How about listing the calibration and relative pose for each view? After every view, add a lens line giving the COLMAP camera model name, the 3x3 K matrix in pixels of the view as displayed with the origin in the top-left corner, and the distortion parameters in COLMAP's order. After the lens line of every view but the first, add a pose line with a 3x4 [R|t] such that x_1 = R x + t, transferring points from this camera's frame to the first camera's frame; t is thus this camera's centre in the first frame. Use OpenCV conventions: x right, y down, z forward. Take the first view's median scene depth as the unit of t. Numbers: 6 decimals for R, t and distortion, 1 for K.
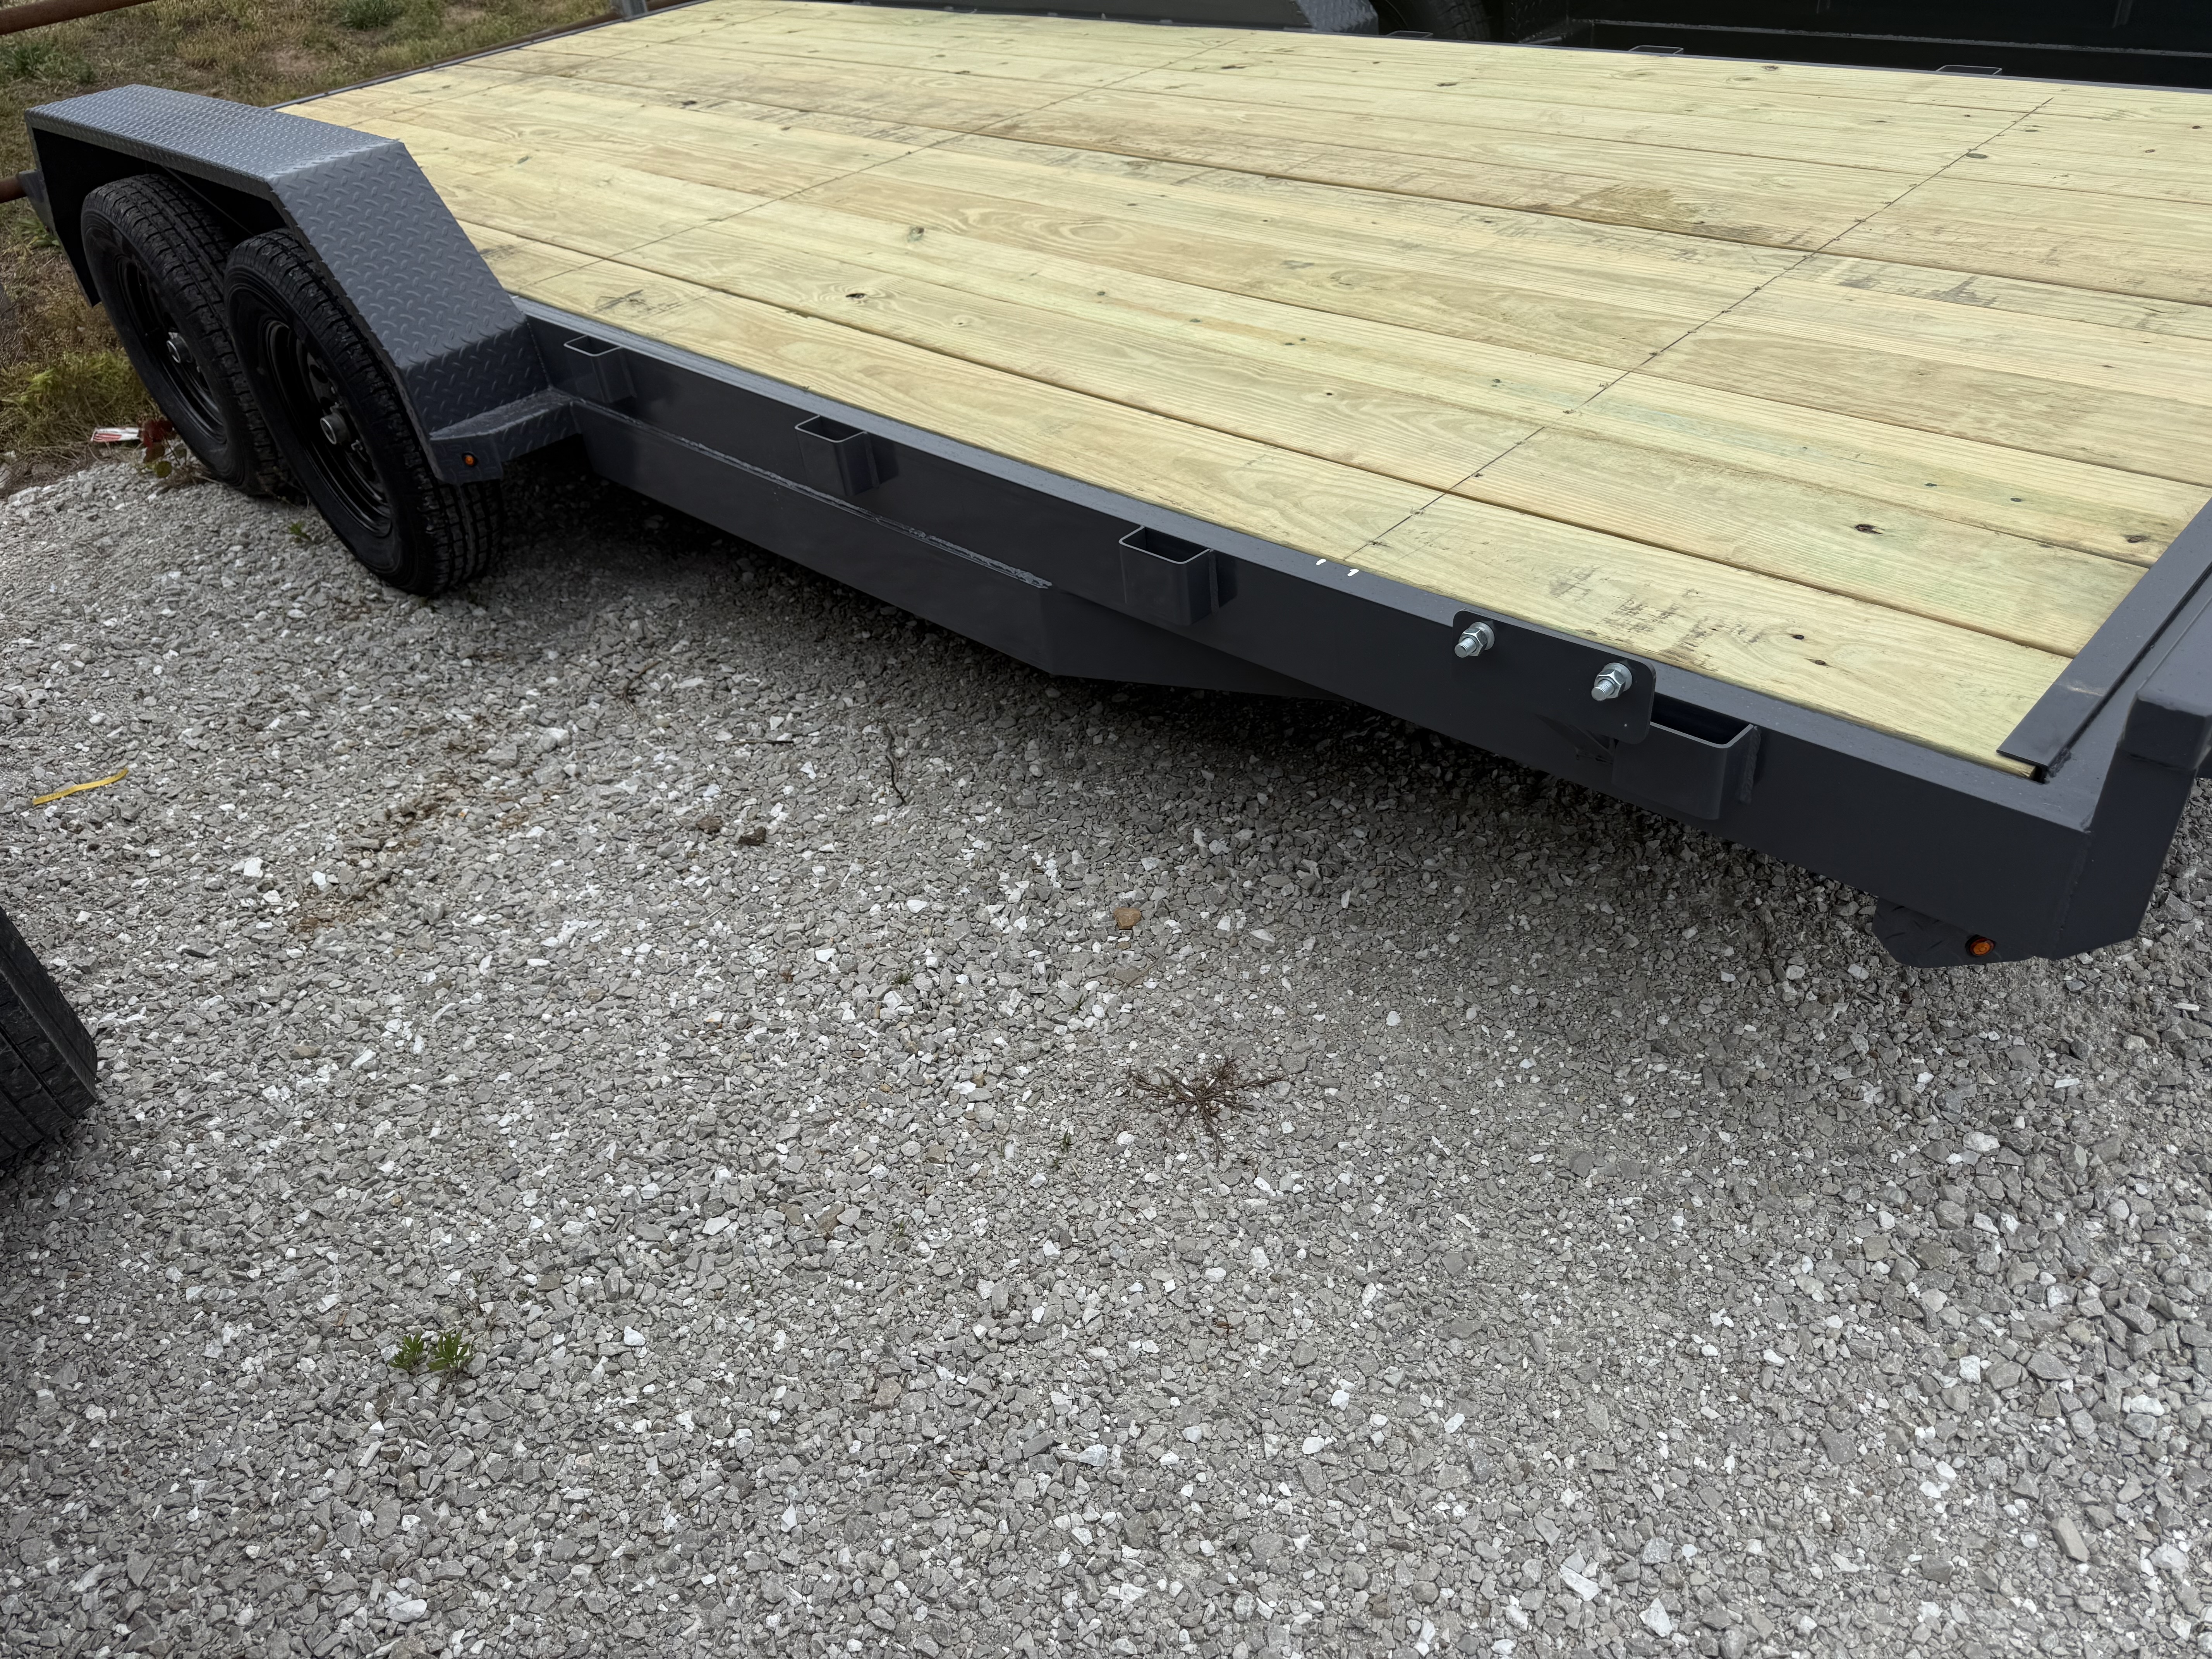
lens RADIAL K [[1562.1, 0, 1106.0], [0, 1562.1, 829.5], [0, 0, 1]] dist [0.001949, -0.000404]
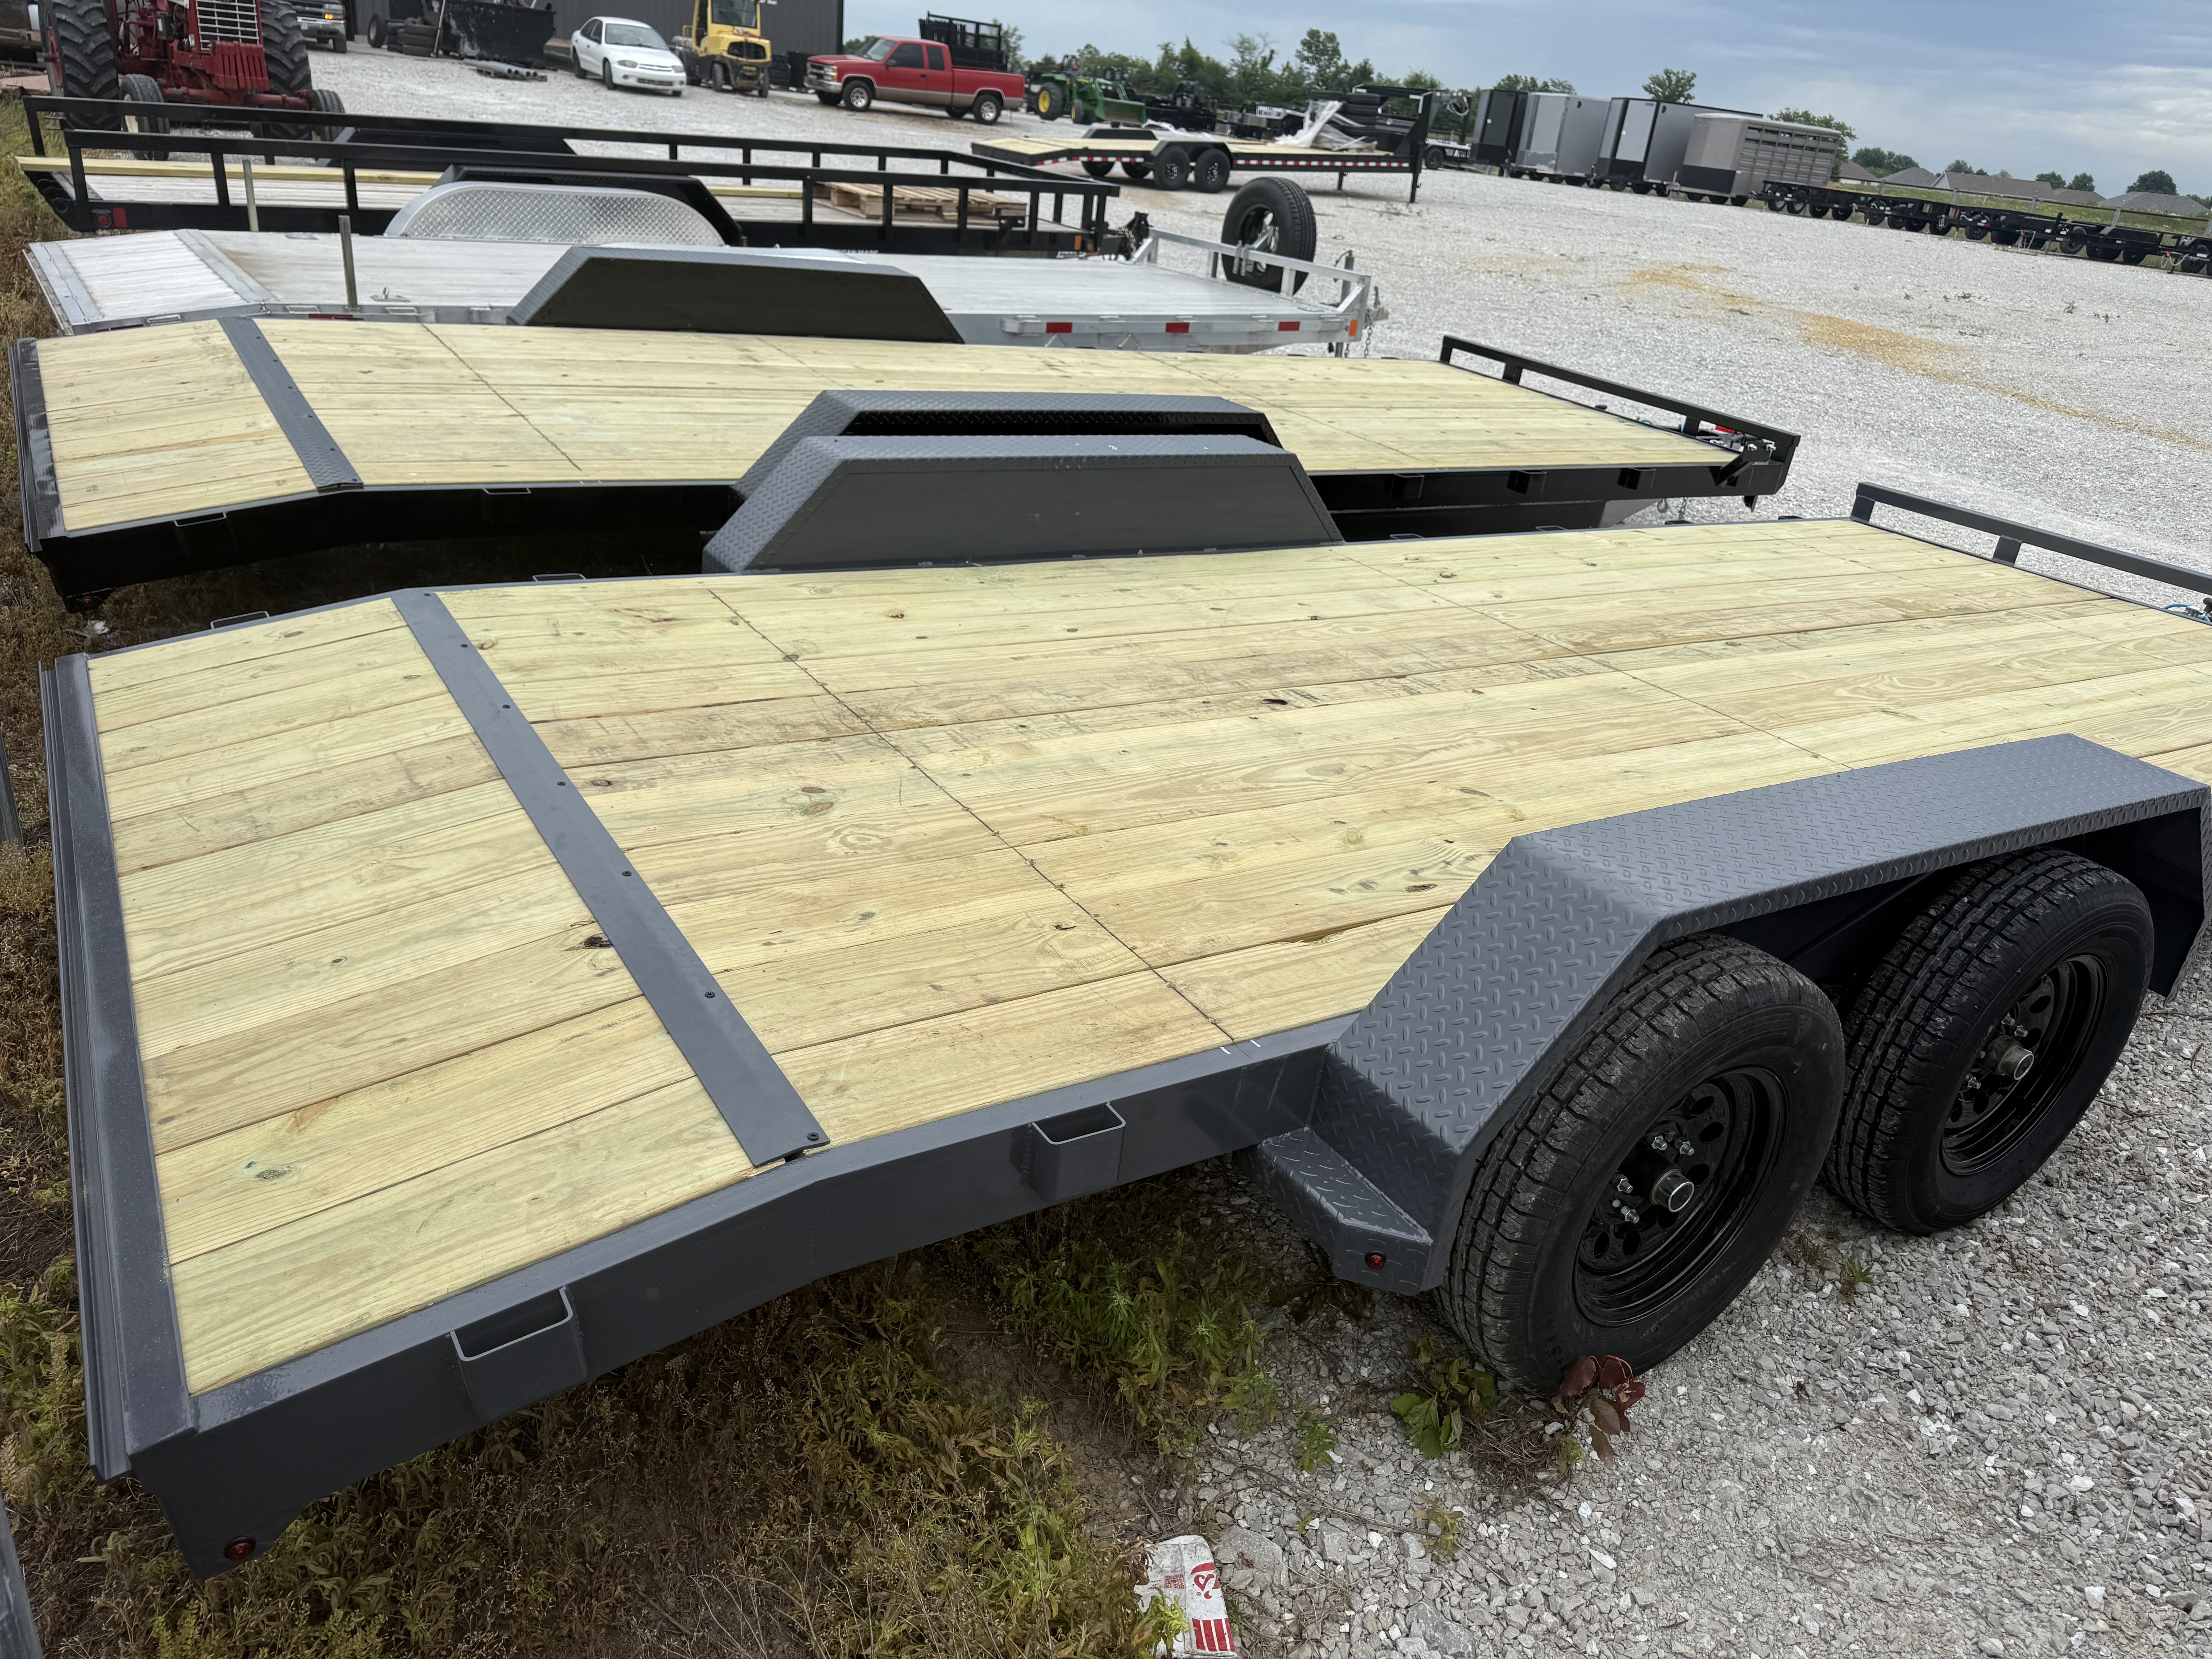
lens RADIAL K [[1562.1, 0, 1106.0], [0, 1562.1, 829.5], [0, 0, 1]] dist [0.001949, -0.000404]
pose [[0.206596, -0.203202, 0.957093, -1.167663], [0.526528, 0.847569, 0.066294, -0.631766], [-0.824673, 0.490240, 0.282096, 1.132111]]
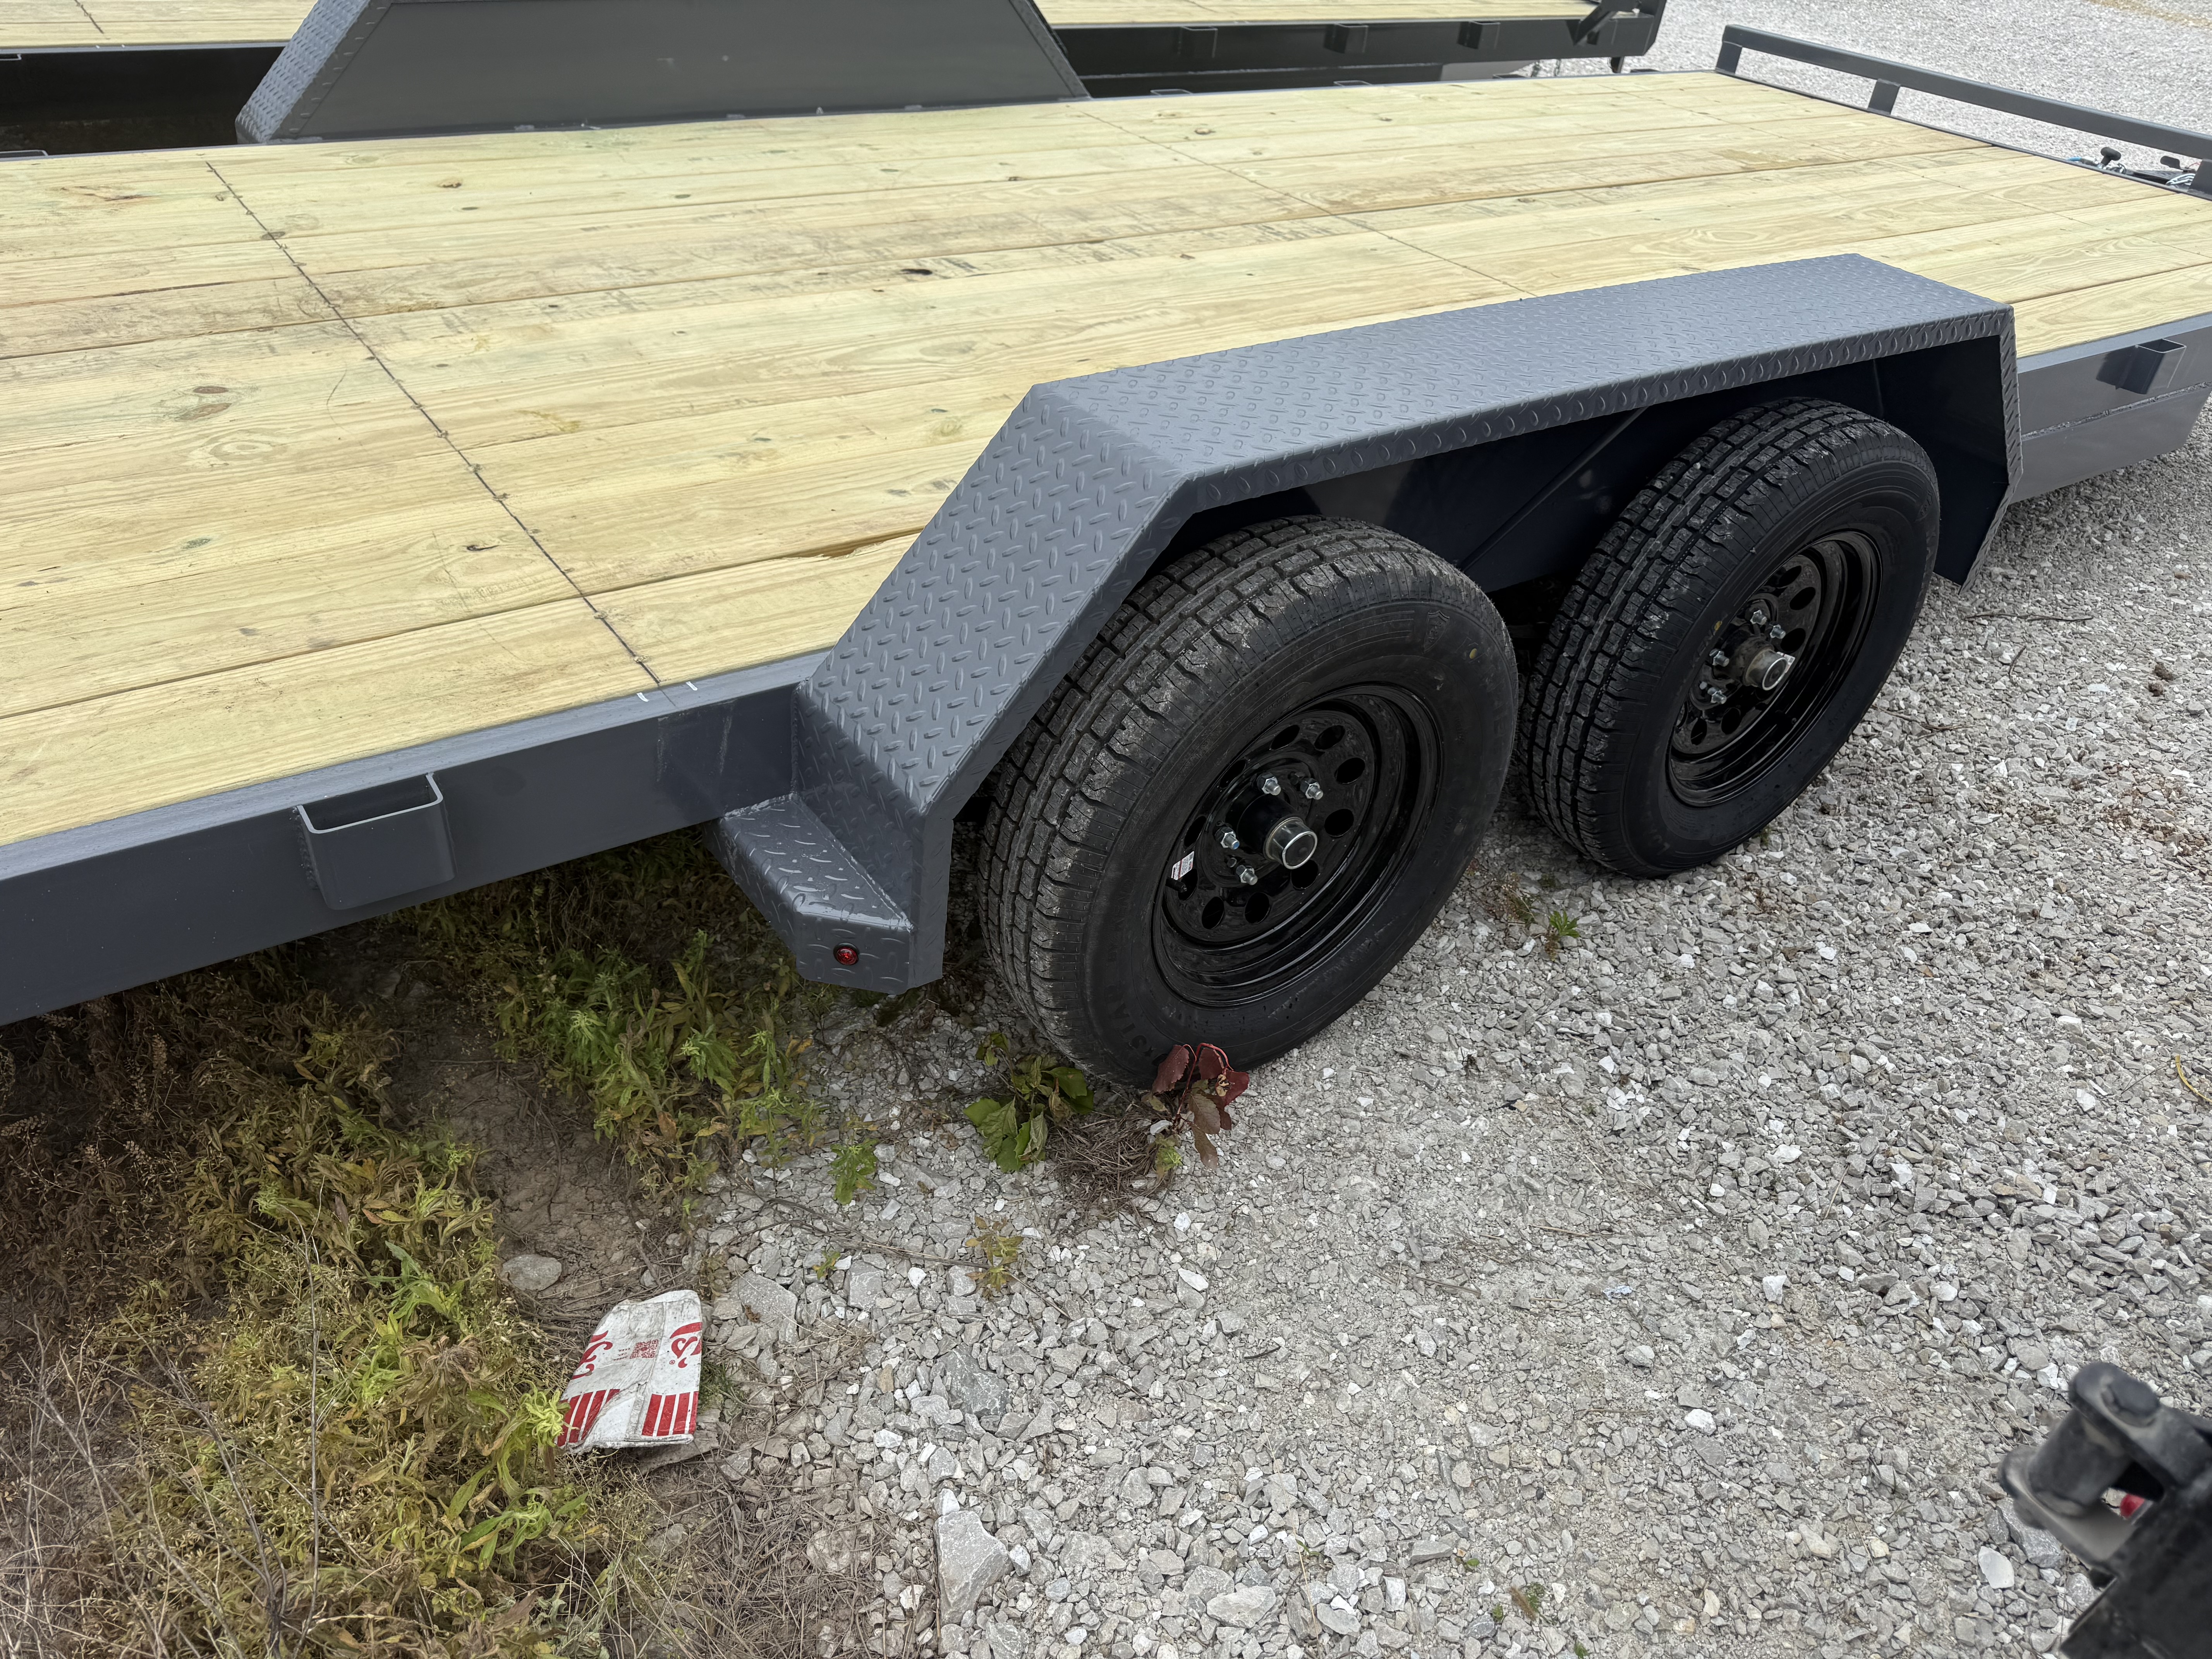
lens RADIAL K [[1547.5, 0, 1106.0], [0, 1547.5, 829.5], [0, 0, 1]] dist [0.110302, -0.192286]
pose [[0.154193, -0.400591, 0.903190, -1.017162], [0.561731, 0.787556, 0.253405, -0.516575], [-0.812824, 0.468276, 0.346460, 1.067138]]
